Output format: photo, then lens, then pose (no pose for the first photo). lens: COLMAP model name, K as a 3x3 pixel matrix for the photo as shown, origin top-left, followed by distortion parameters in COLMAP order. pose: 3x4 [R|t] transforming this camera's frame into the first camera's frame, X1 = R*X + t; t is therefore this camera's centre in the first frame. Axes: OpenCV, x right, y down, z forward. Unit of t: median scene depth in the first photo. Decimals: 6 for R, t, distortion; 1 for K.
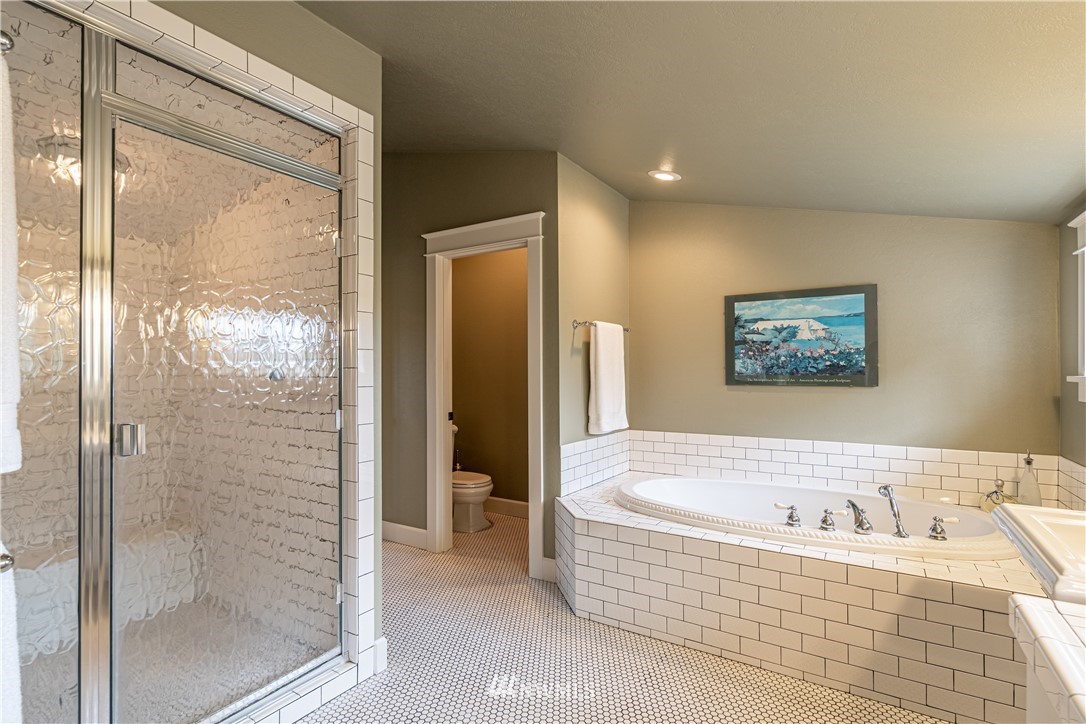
lens RADIAL K [[531.5, 0, 543.0], [0, 531.5, 362.0], [0, 0, 1]] dist [0.023989, -0.000206]
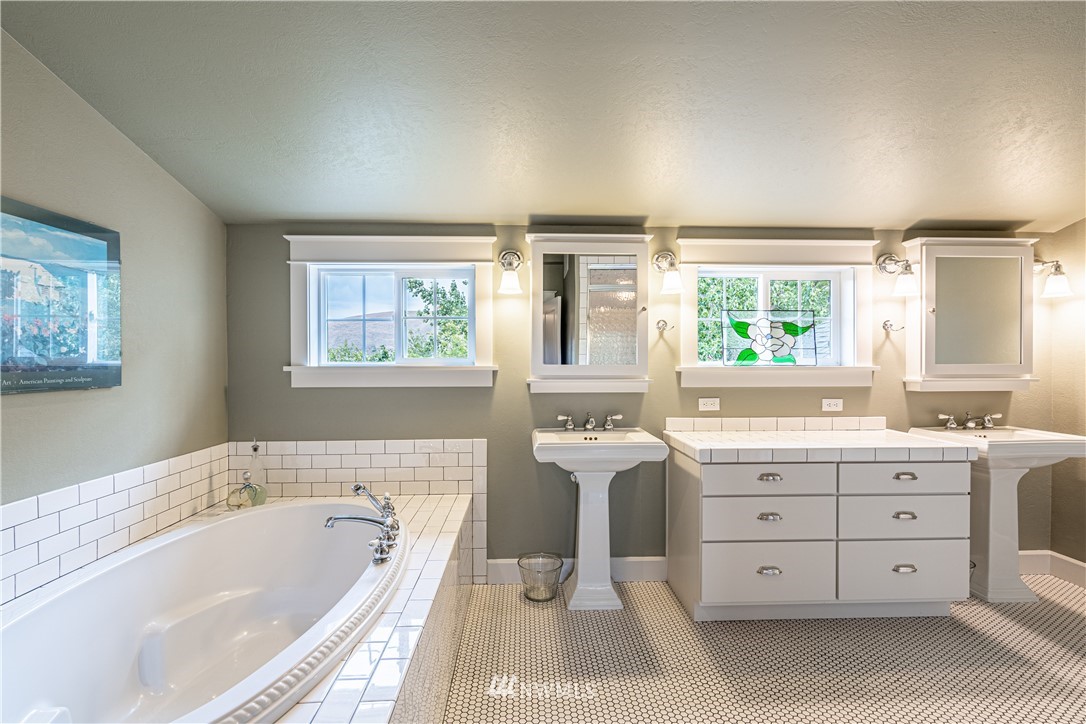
lens RADIAL K [[531.5, 0, 543.0], [0, 531.5, 362.0], [0, 0, 1]] dist [0.023989, -0.000206]
pose [[-0.570779, 0.002098, 0.821101, -0.218820], [-0.007644, 0.999940, -0.007868, 0.015763], [-0.821068, -0.010767, -0.570729, 0.900929]]
